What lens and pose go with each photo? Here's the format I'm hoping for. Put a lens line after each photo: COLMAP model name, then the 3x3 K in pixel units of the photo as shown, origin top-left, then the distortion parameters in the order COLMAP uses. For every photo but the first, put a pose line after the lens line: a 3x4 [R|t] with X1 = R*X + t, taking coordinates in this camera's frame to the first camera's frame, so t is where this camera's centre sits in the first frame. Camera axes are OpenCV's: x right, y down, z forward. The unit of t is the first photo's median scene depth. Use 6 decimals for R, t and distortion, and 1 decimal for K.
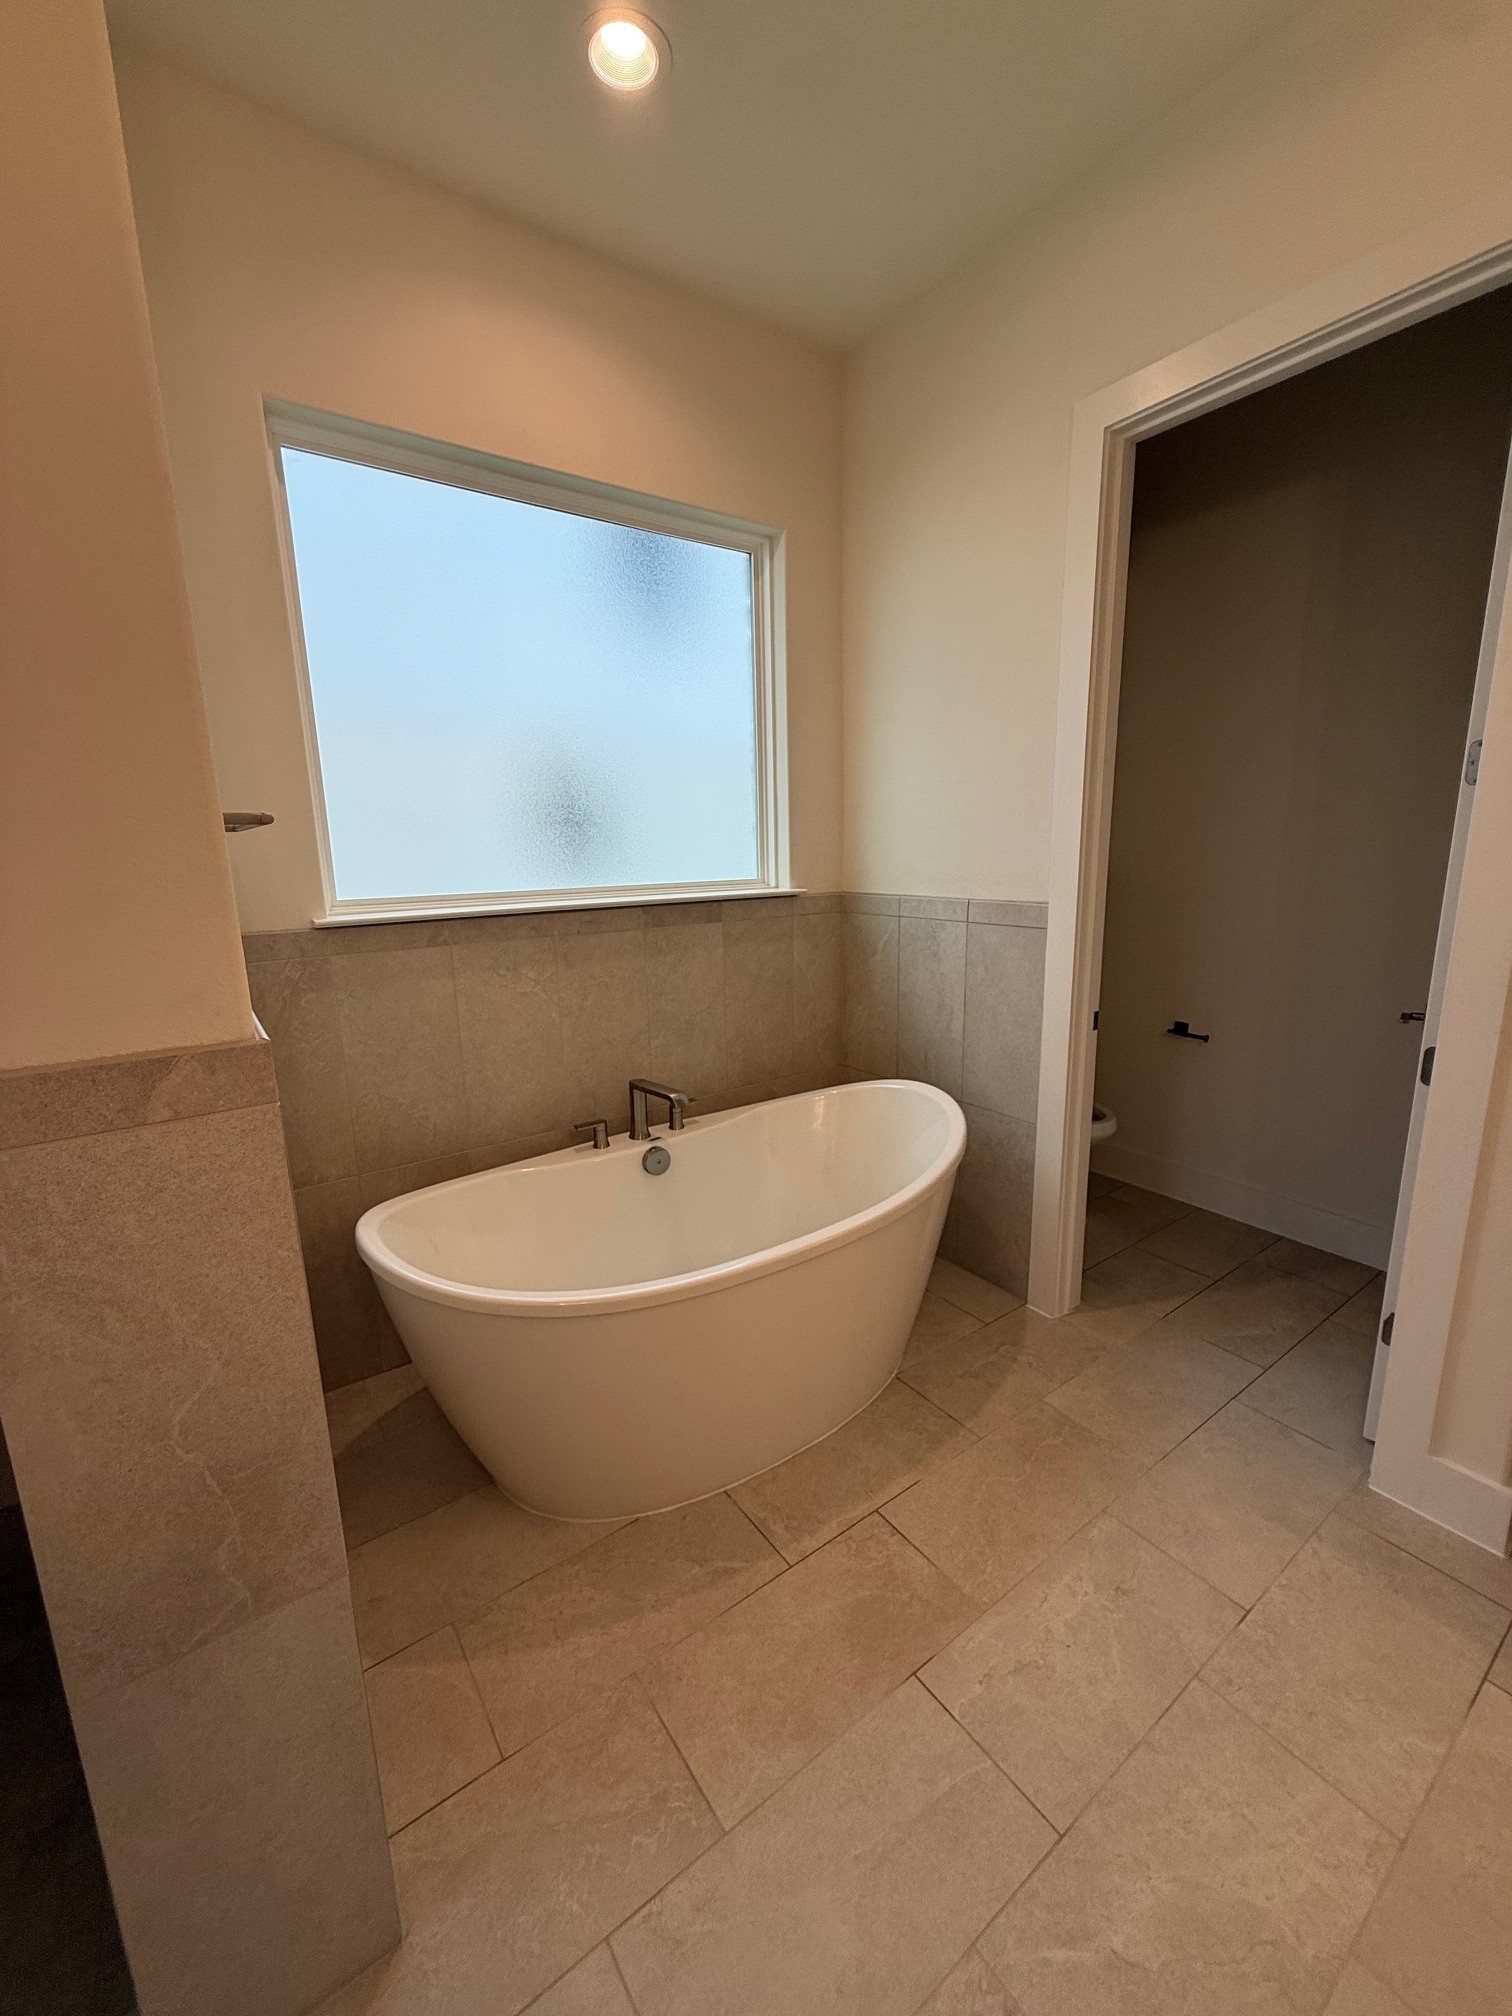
lens RADIAL K [[808.2, 0, 760.3], [0, 808.2, 1002.4], [0, 0, 1]] dist [-0.000091, 0.000255]
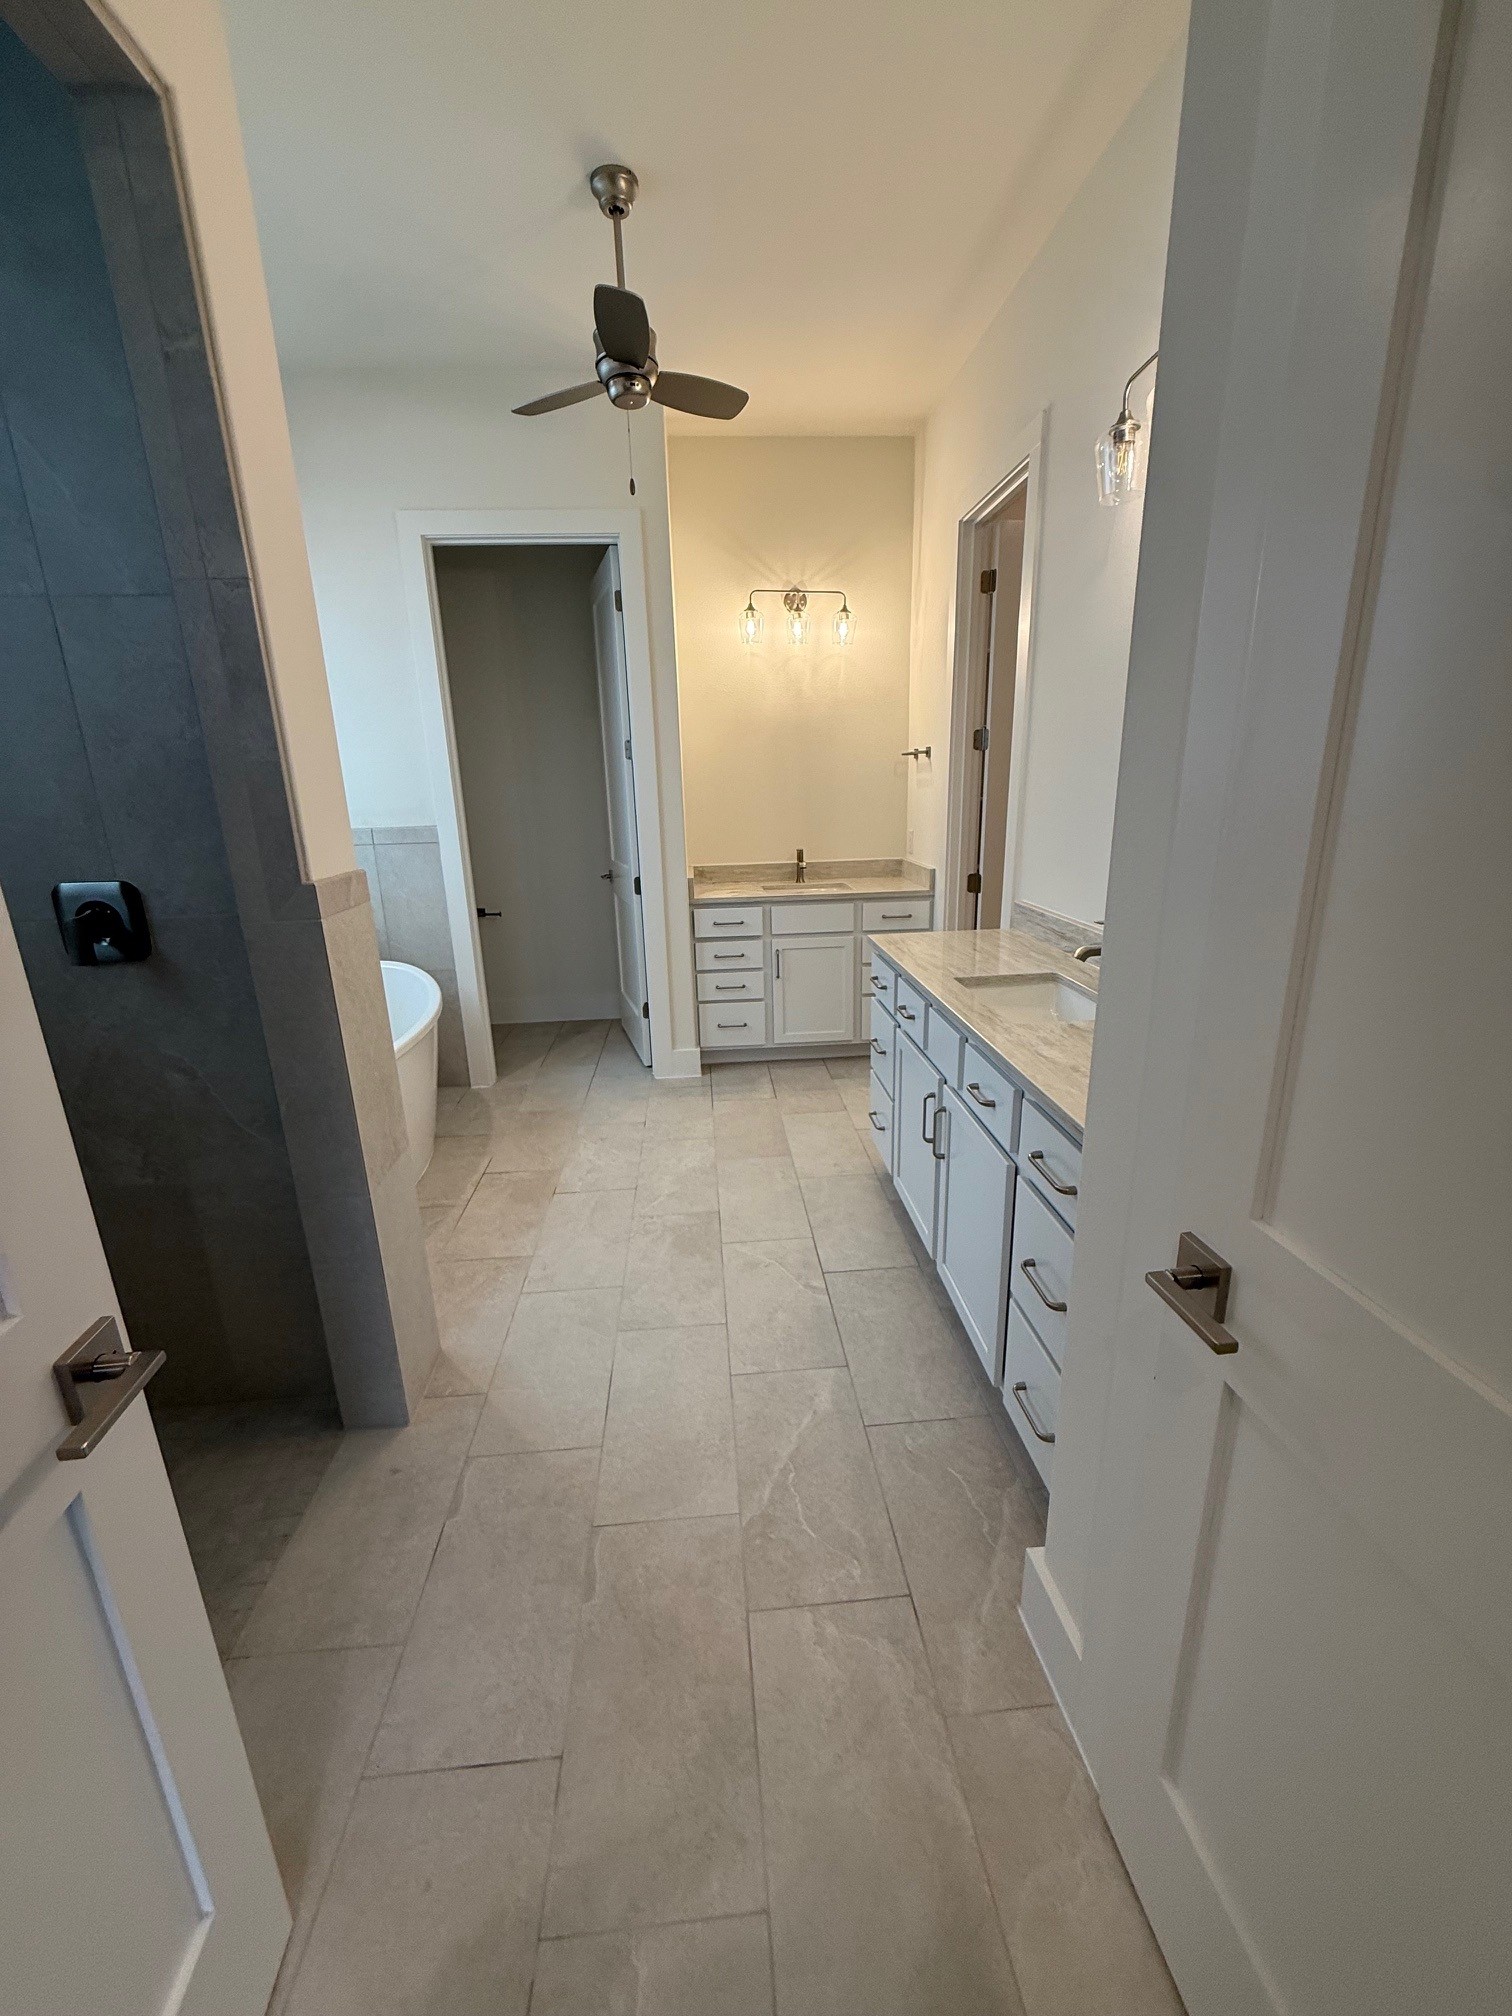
lens RADIAL K [[808.2, 0, 754.6], [0, 808.2, 1006.0], [0, 0, 1]] dist [-0.000091, 0.000255]
pose [[0.525139, -0.231309, 0.818978, -0.827168], [0.190296, 0.969902, 0.151916, 0.116757], [-0.829468, 0.076071, 0.553350, -0.439552]]
